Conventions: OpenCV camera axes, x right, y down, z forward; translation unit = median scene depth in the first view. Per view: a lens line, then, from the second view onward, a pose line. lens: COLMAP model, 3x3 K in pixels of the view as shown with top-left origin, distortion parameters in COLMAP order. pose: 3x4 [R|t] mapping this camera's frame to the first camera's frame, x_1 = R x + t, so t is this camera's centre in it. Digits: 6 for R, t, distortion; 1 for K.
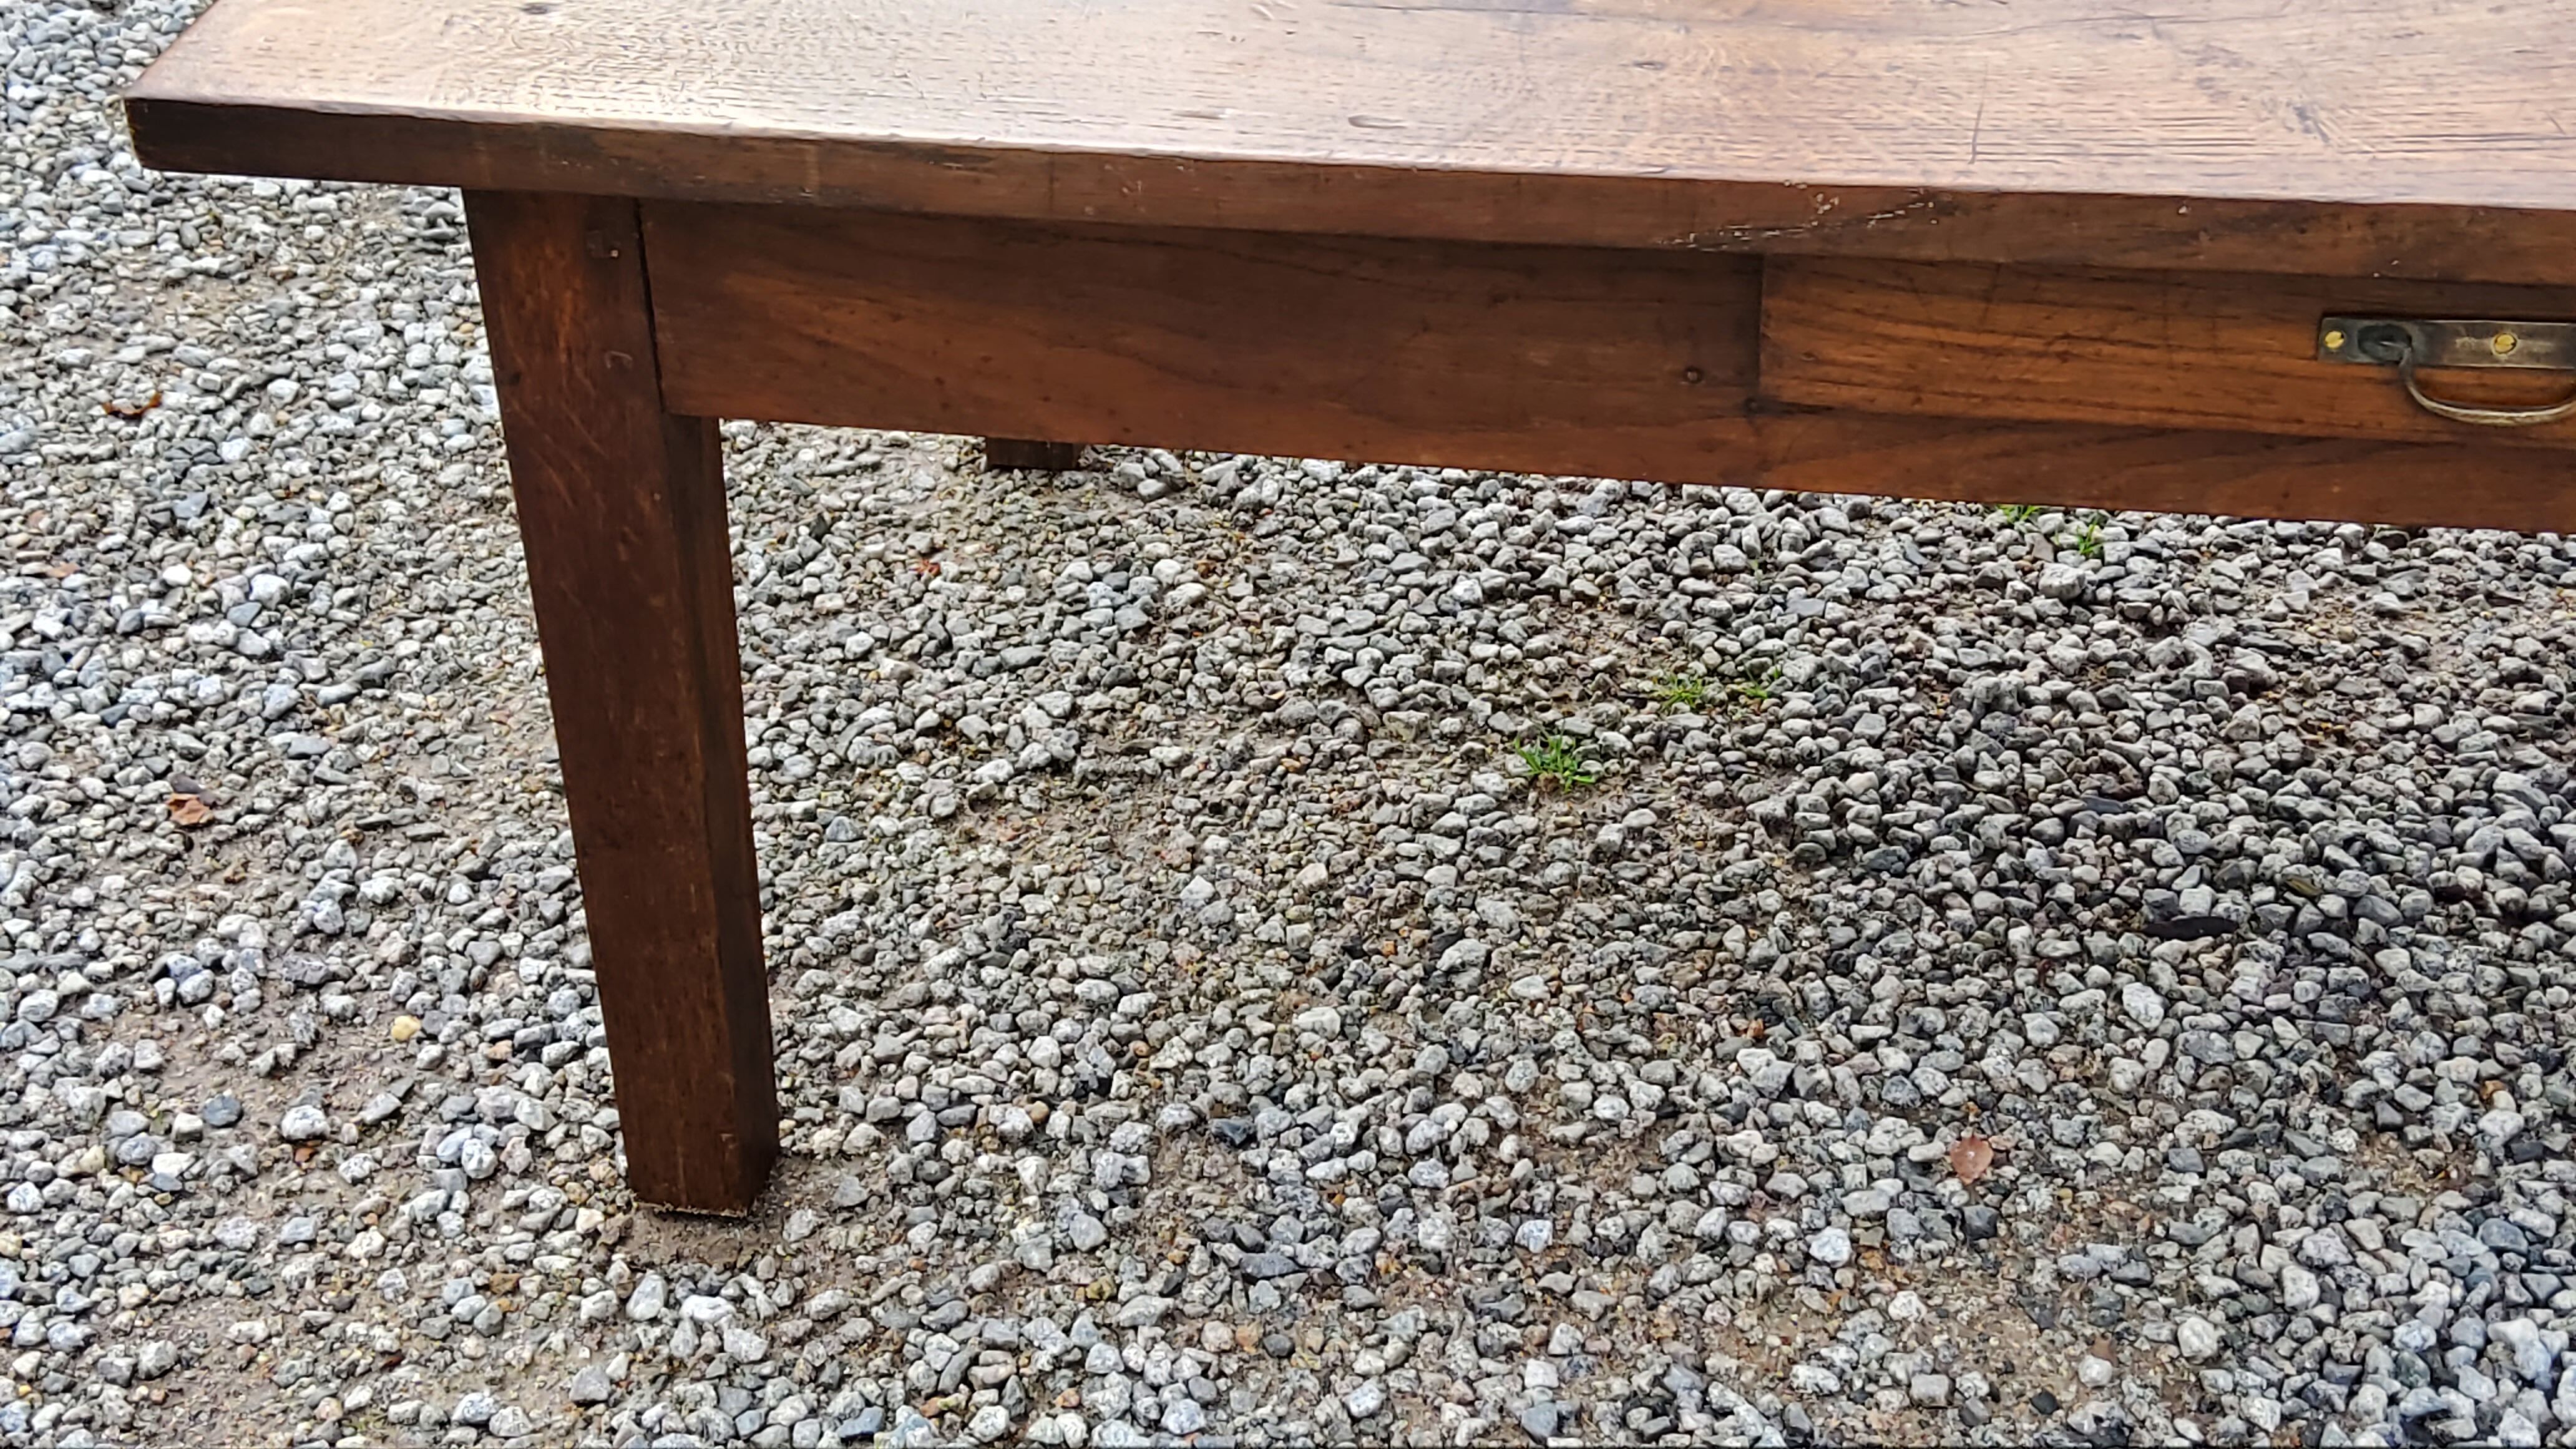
lens RADIAL K [[3855.5, 0, 1260.9], [0, 3855.5, 703.7], [0, 0, 1]] dist [0.119380, 0.000000]
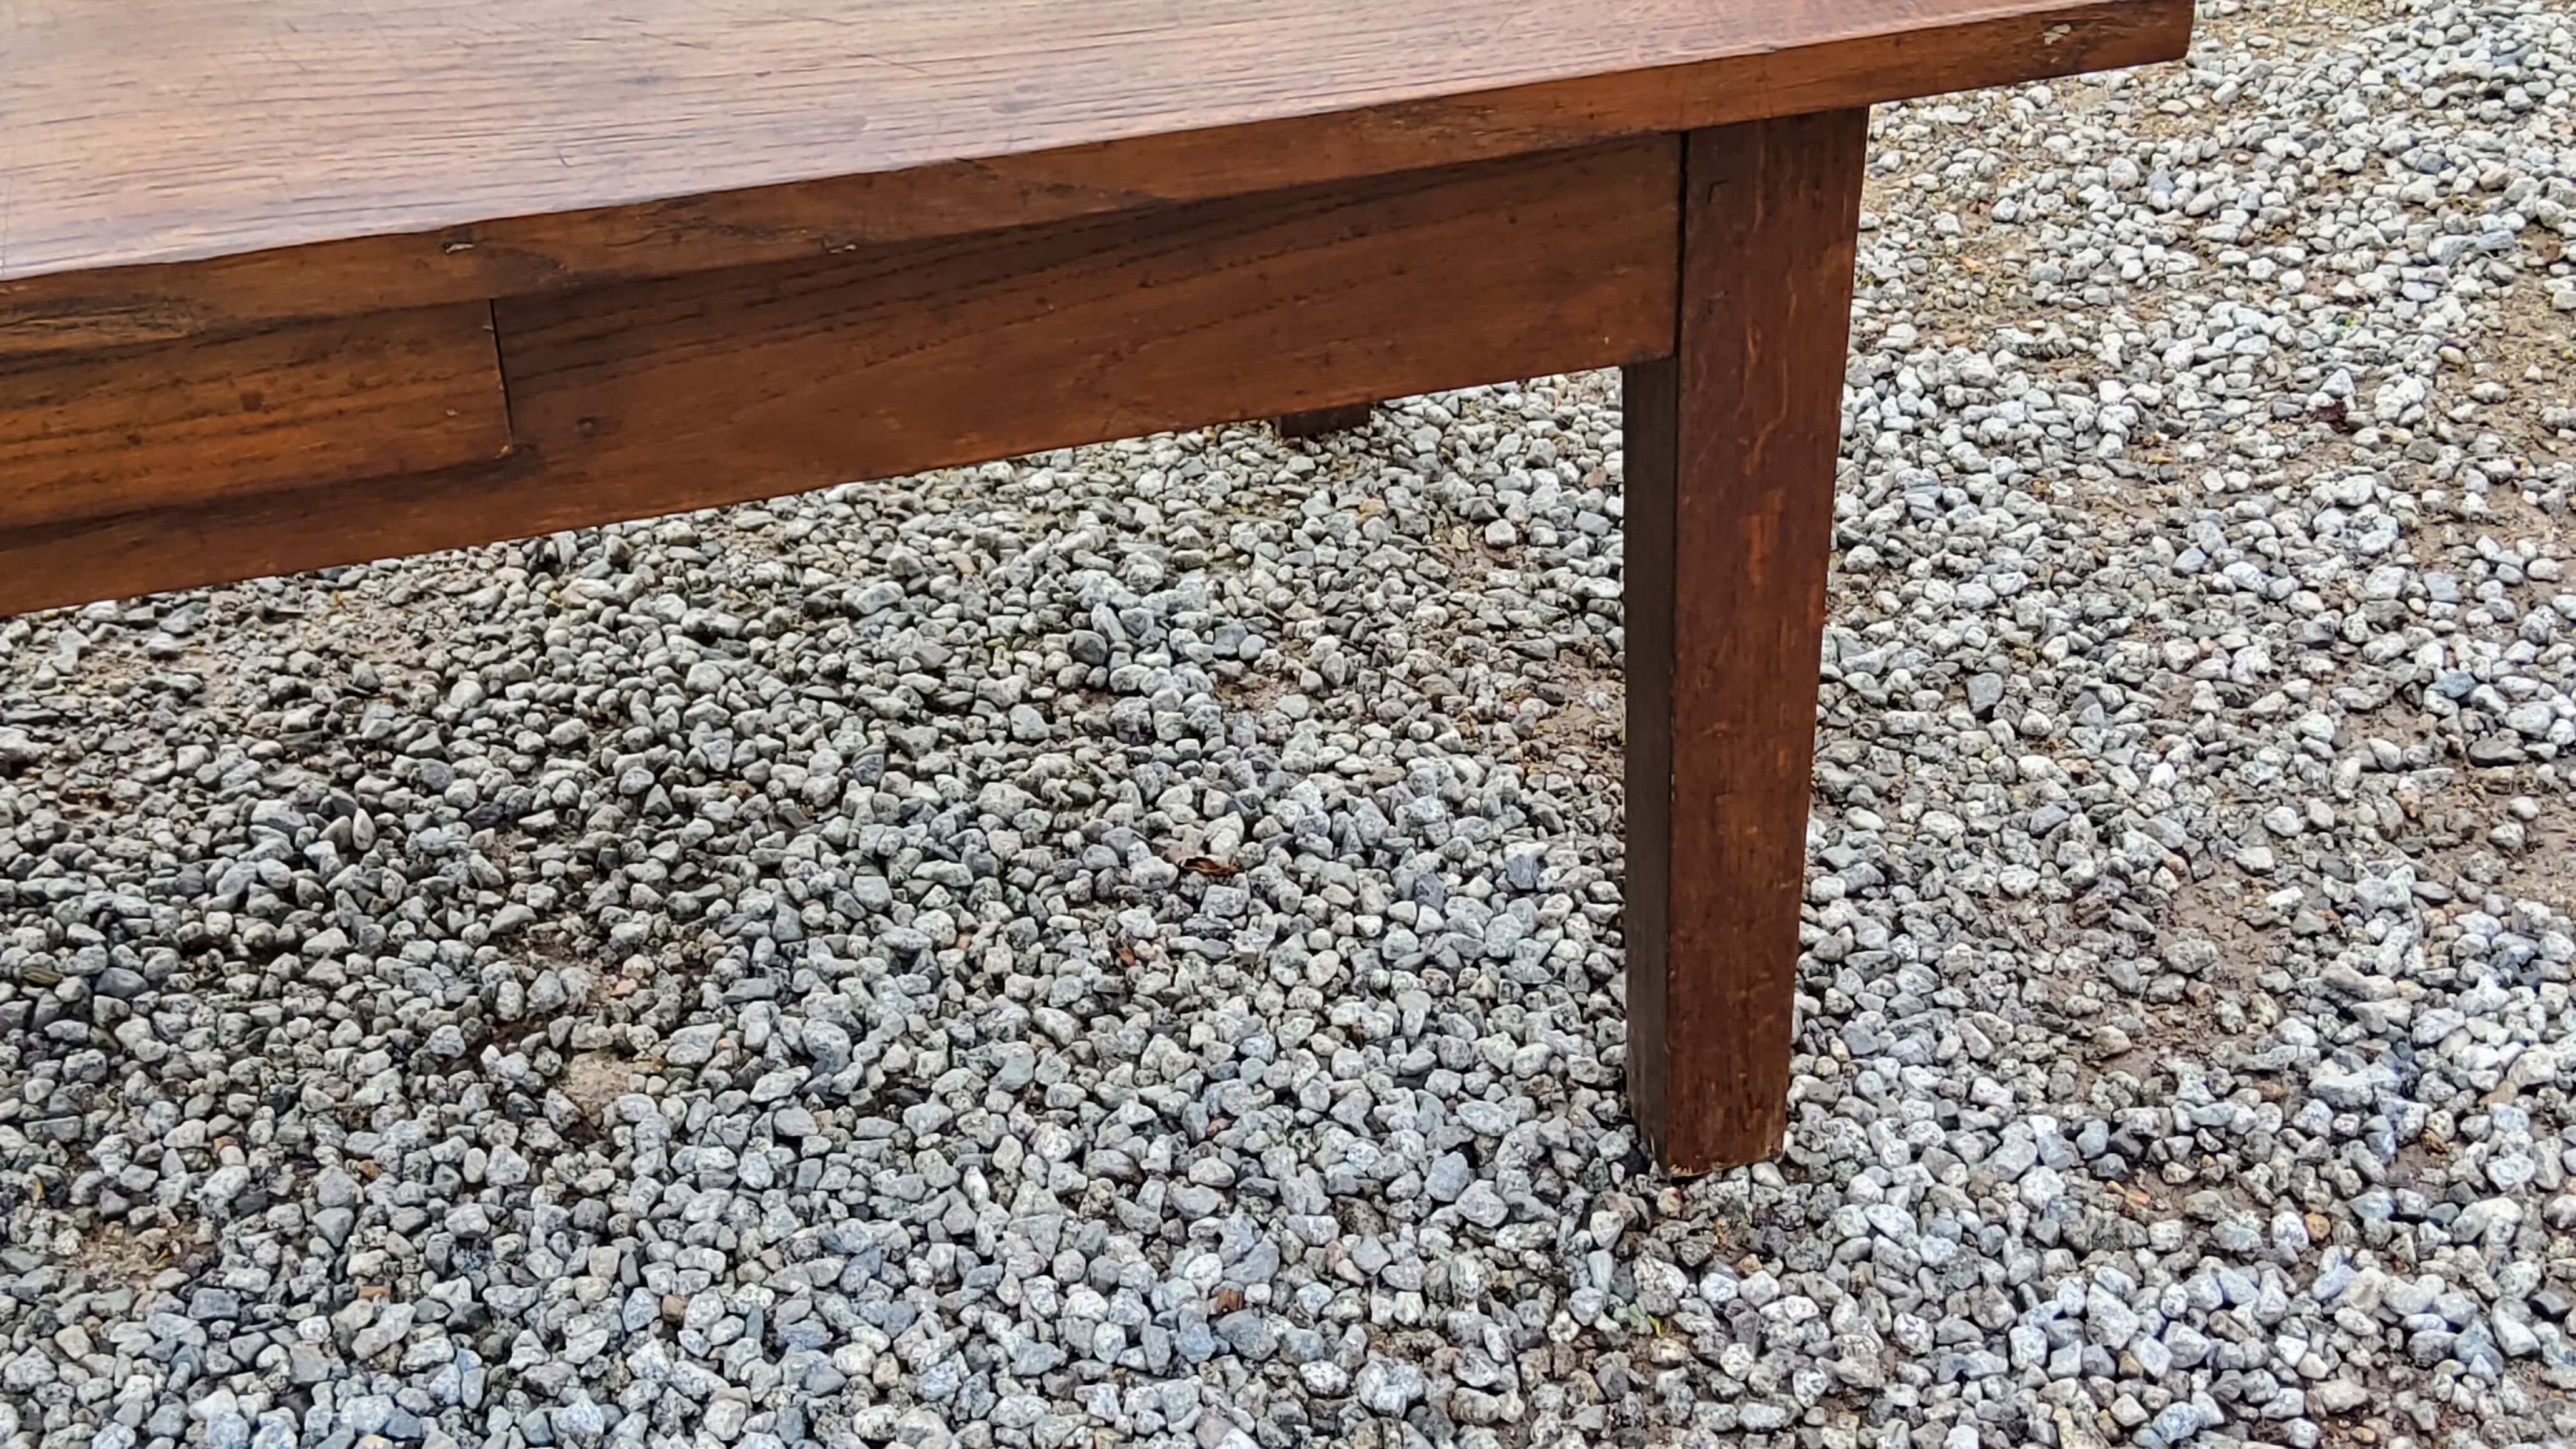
lens RADIAL K [[3855.5, 0, 1257.8], [0, 3855.5, 705.1], [0, 0, 1]] dist [0.119380, 0.000000]
pose [[0.913103, -0.224696, 0.340228, 0.233251], [0.220236, 0.974048, 0.052219, -0.001986], [-0.343132, 0.027249, 0.938892, -0.002857]]
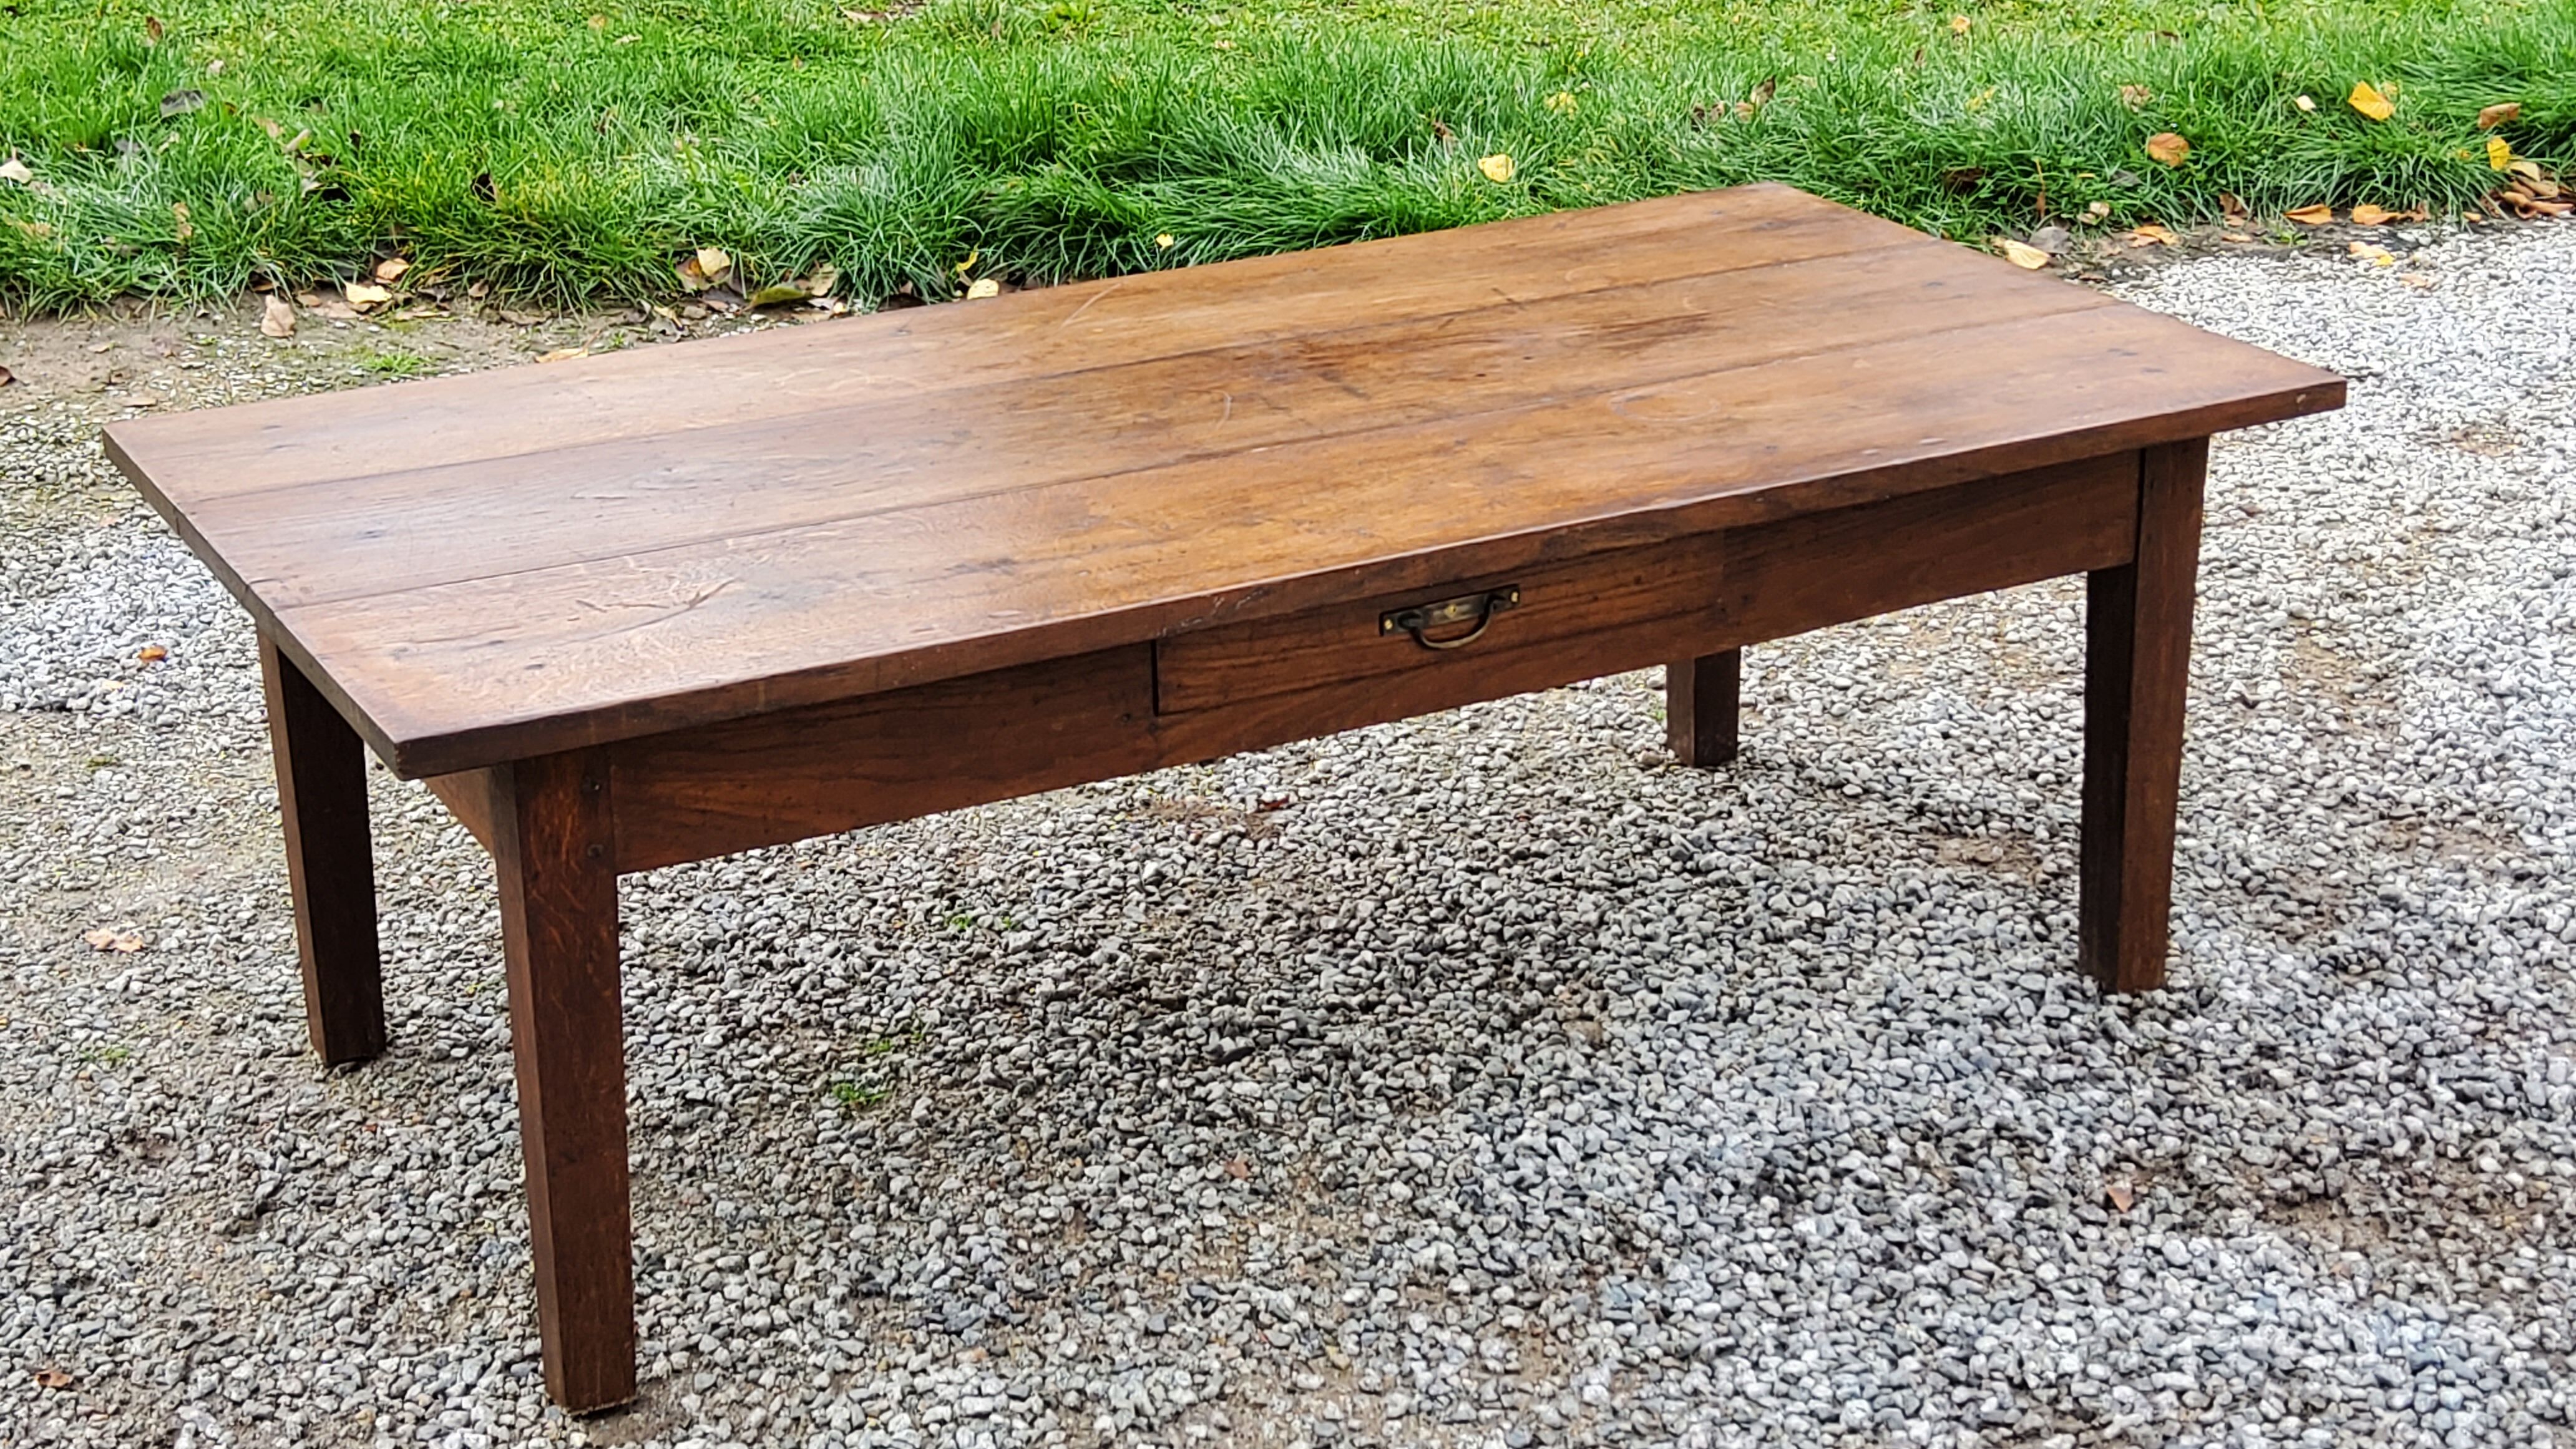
lens RADIAL K [[3855.5, 0, 1250.0], [0, 3855.5, 827.2], [0, 0, 1]] dist [0.119380, 0.000000]
pose [[0.784176, -0.222113, 0.579425, -0.773702], [0.337277, 0.936340, -0.097531, 0.135789], [-0.520876, 0.271908, 0.809169, -0.484512]]
